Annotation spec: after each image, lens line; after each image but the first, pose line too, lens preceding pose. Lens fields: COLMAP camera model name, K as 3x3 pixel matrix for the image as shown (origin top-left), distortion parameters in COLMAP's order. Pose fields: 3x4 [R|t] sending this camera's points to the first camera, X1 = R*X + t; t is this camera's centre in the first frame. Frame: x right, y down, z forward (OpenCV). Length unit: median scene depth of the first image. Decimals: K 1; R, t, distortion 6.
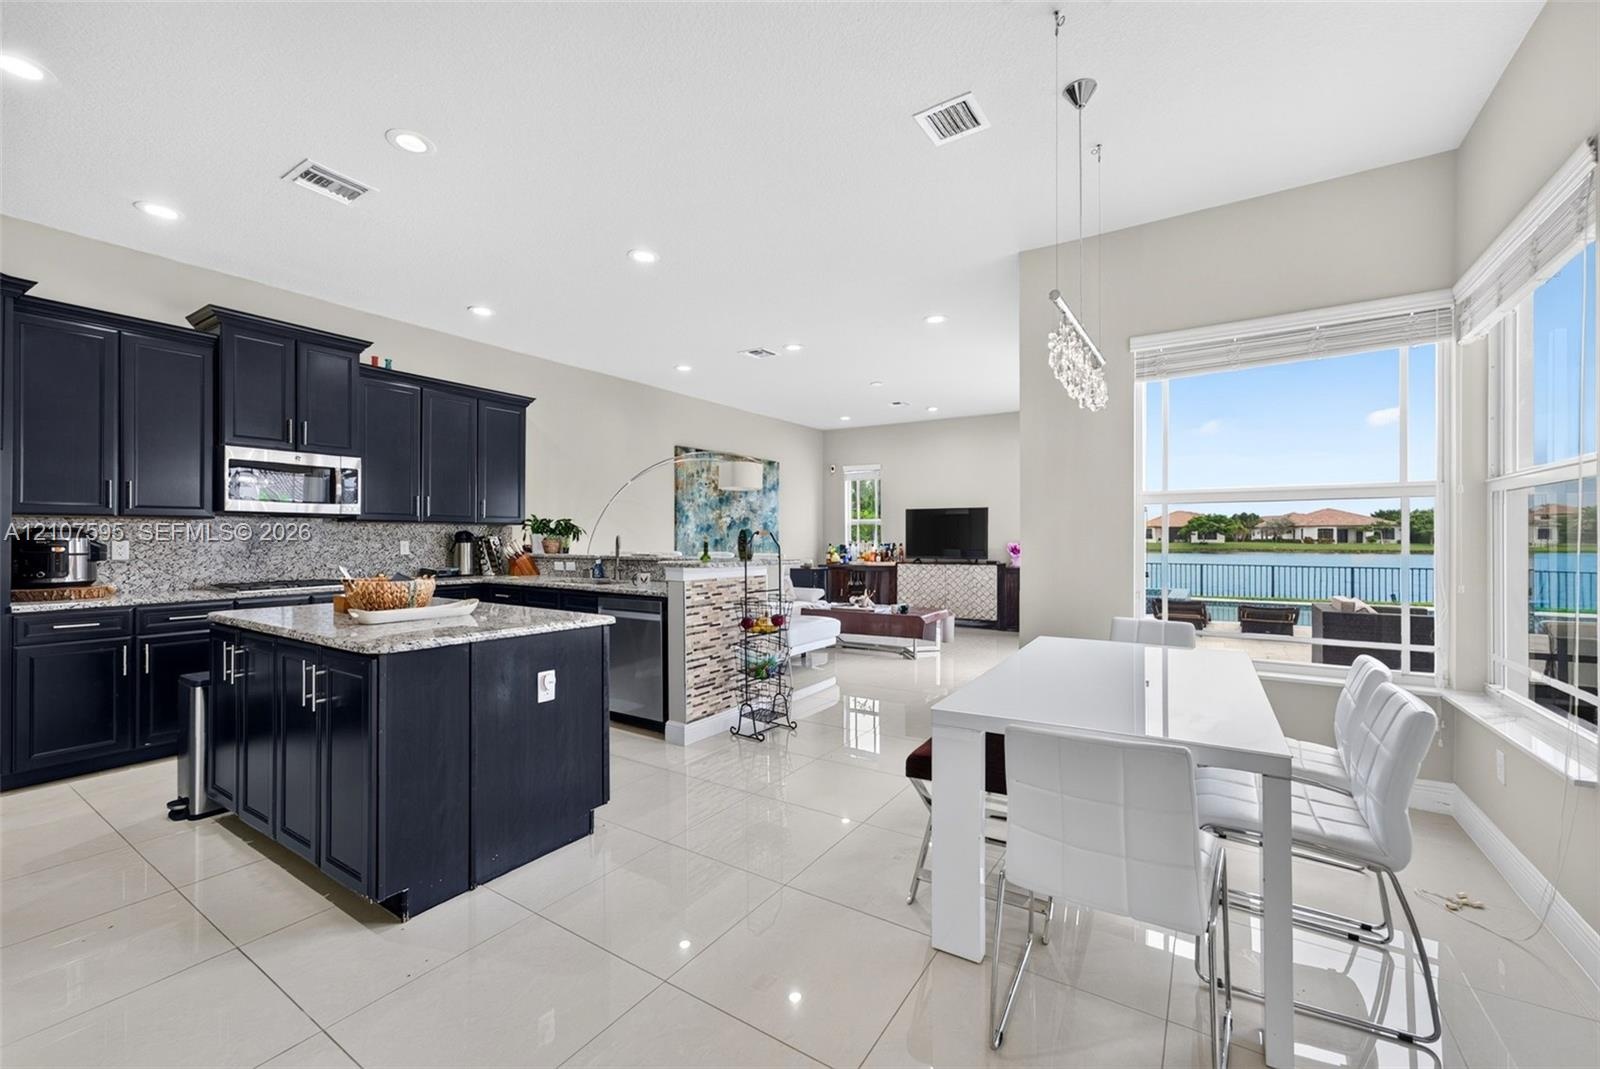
lens RADIAL K [[660.4, 0, 791.4], [0, 660.4, 540.0], [0, 0, 1]] dist [0.009770, 0.003503]
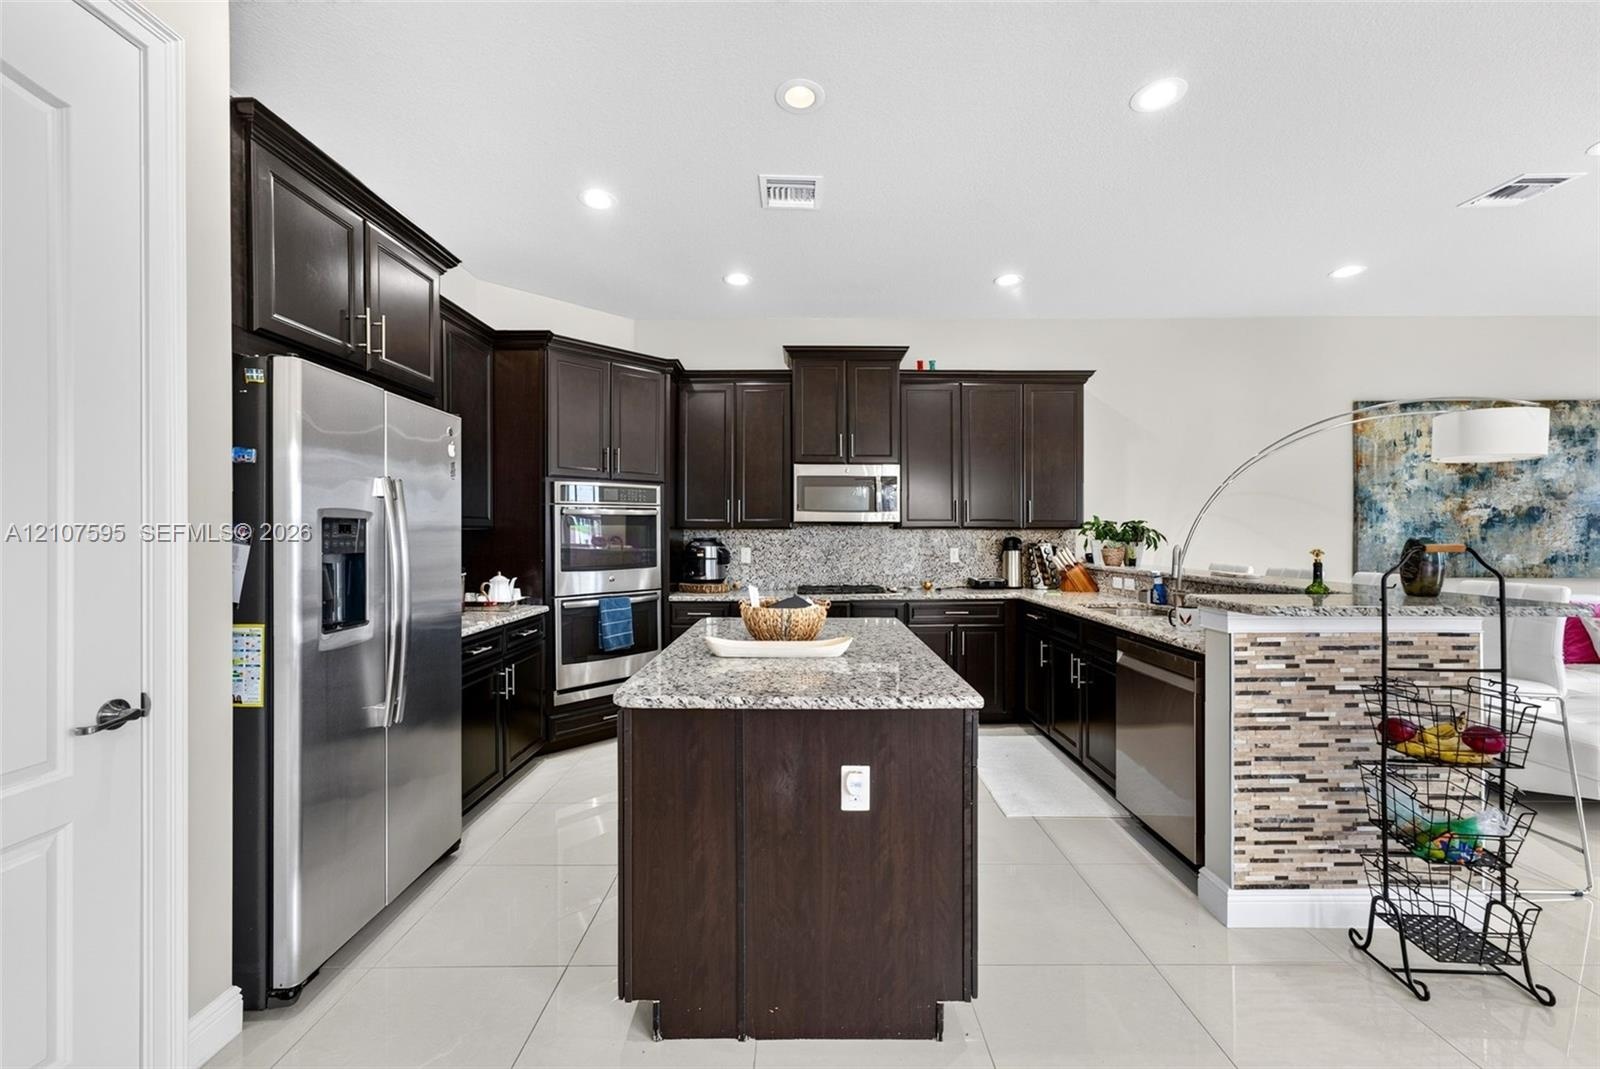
lens RADIAL K [[660.4, 0, 807.6], [0, 660.4, 533.1], [0, 0, 1]] dist [0.009770, 0.003503]
pose [[0.575728, -0.003234, -0.817635, 0.087527], [-0.000366, 0.999991, -0.004213, -0.019370], [0.817641, 0.002725, 0.575722, 0.340424]]
